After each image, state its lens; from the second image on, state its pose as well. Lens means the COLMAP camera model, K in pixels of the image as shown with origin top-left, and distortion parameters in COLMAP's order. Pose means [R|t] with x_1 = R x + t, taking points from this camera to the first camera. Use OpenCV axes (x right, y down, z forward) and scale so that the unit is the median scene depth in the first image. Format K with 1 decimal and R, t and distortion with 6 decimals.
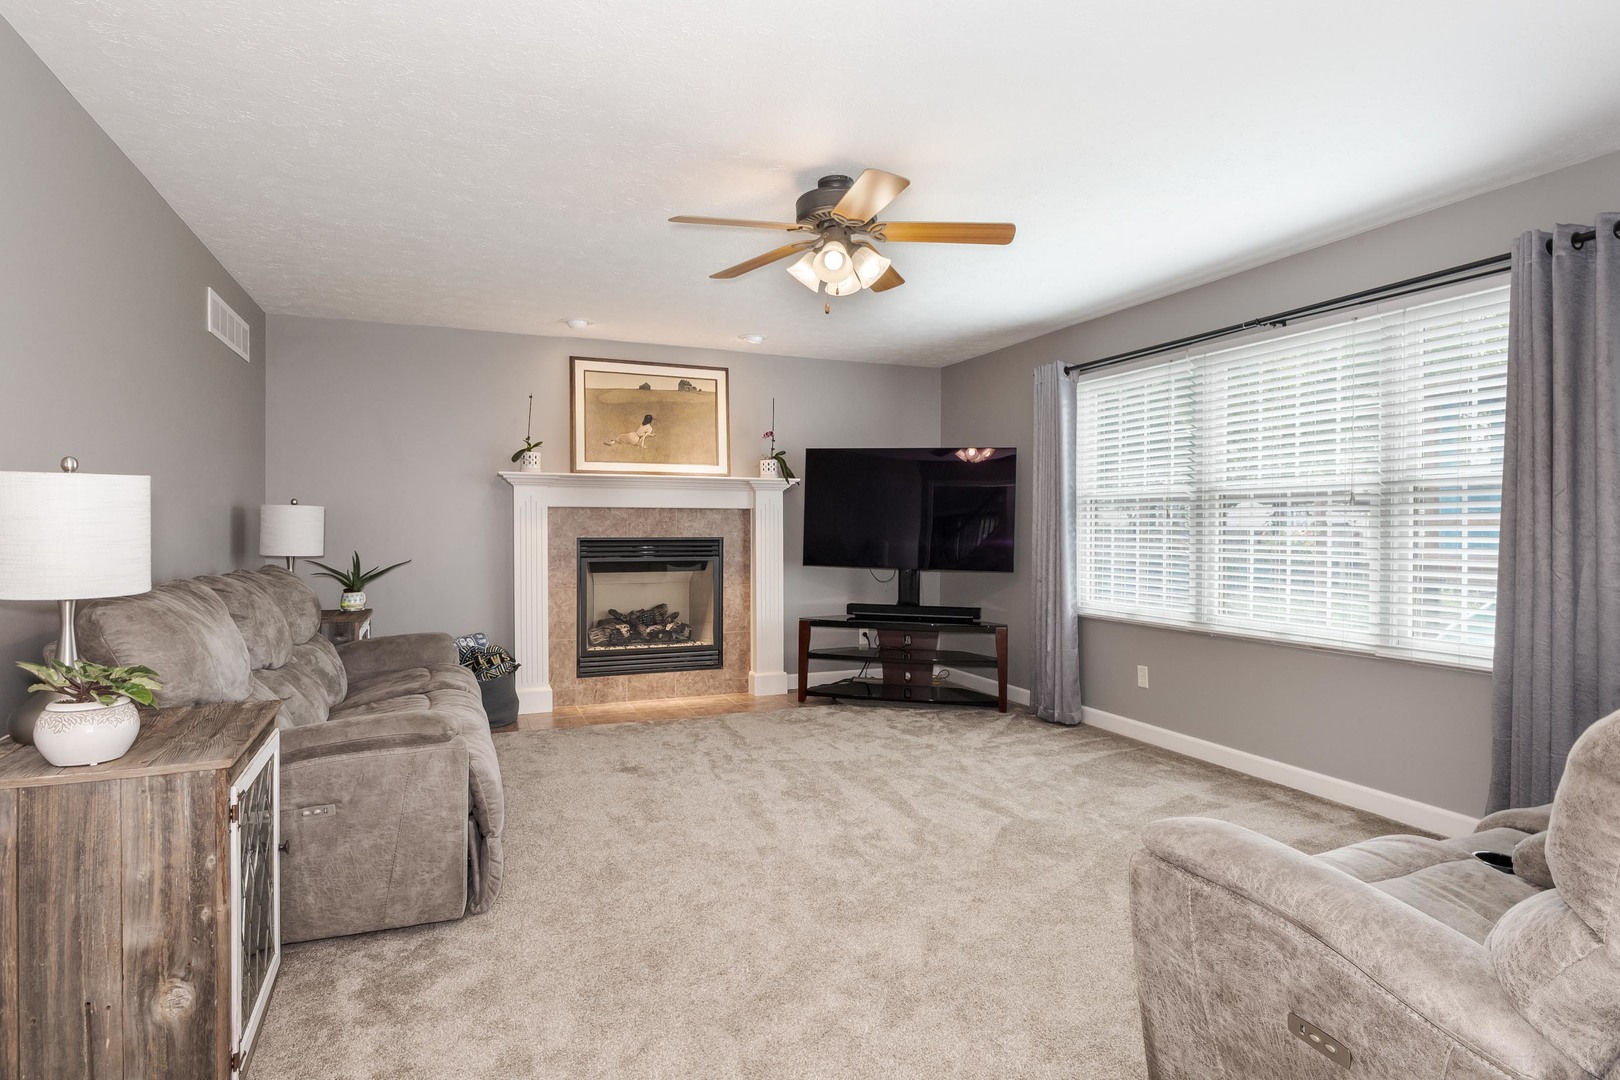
lens RADIAL K [[877.7, 0, 810.0], [0, 877.7, 540.0], [0, 0, 1]] dist [0.001370, -0.000020]
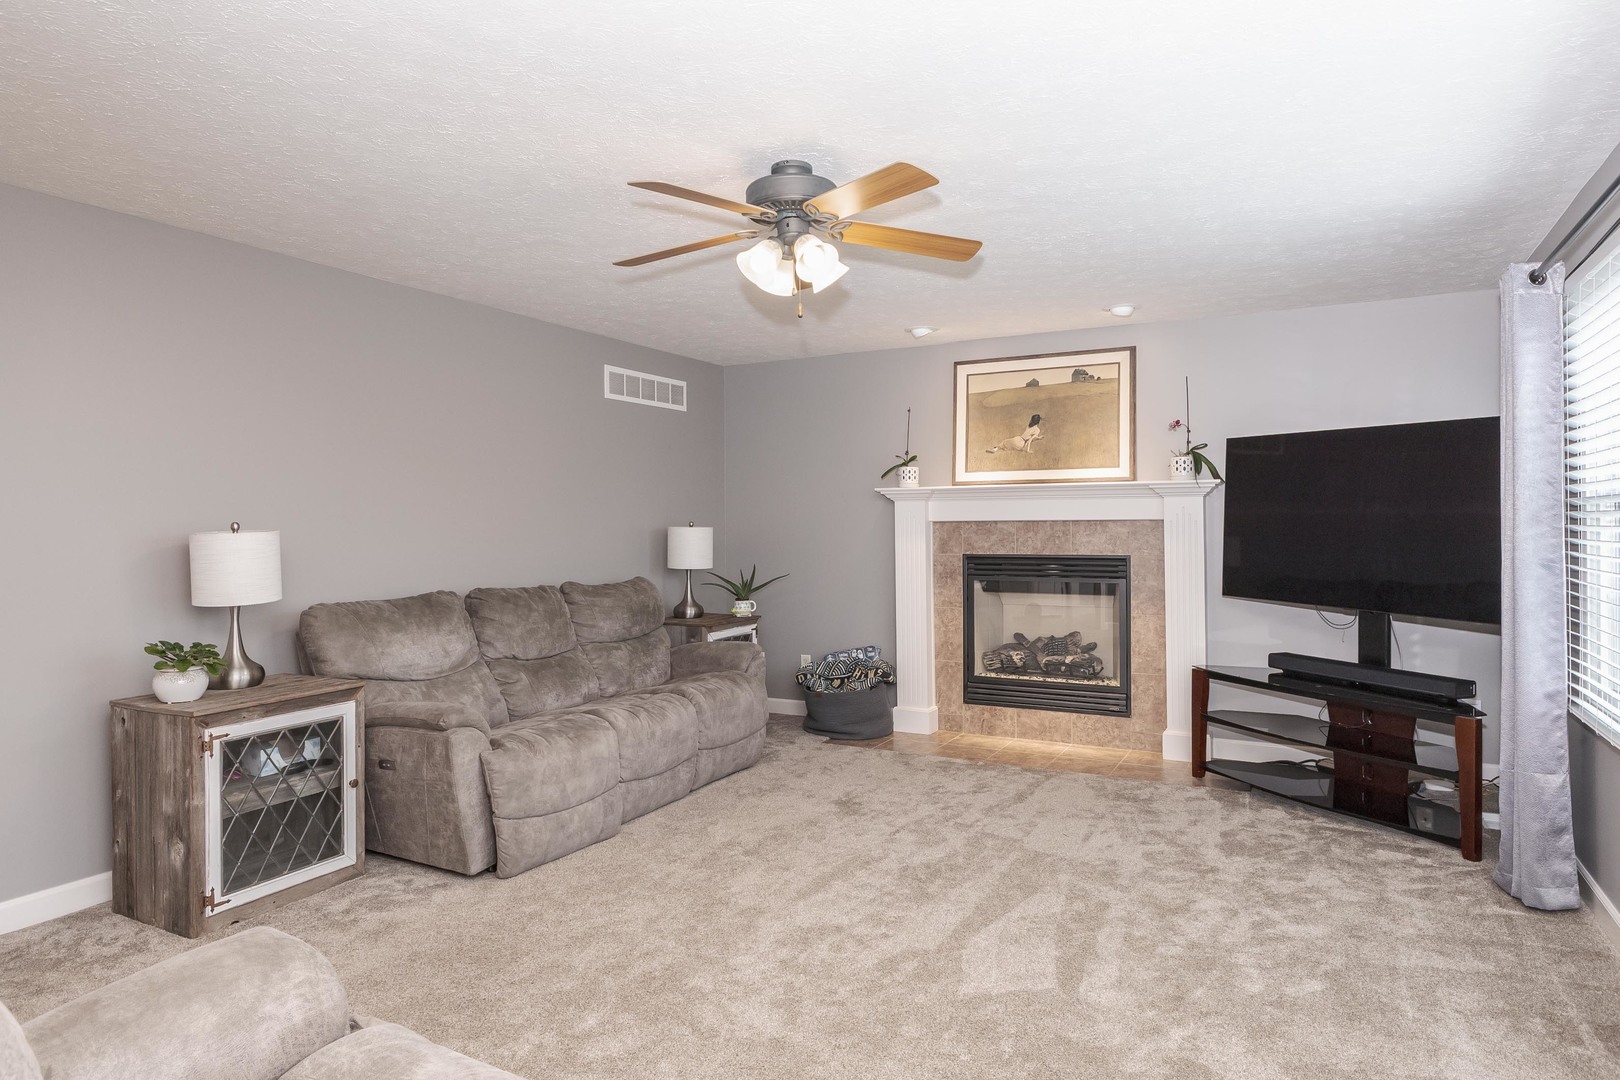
lens RADIAL K [[962.1, 0, 809.6], [0, 962.1, 527.6], [0, 0, 1]] dist [0.004092, 0.000432]
pose [[0.631993, -0.001219, -0.774973, 0.421805], [-0.002676, 0.999989, -0.003756, -0.026024], [0.774969, 0.004448, 0.631983, 0.219789]]
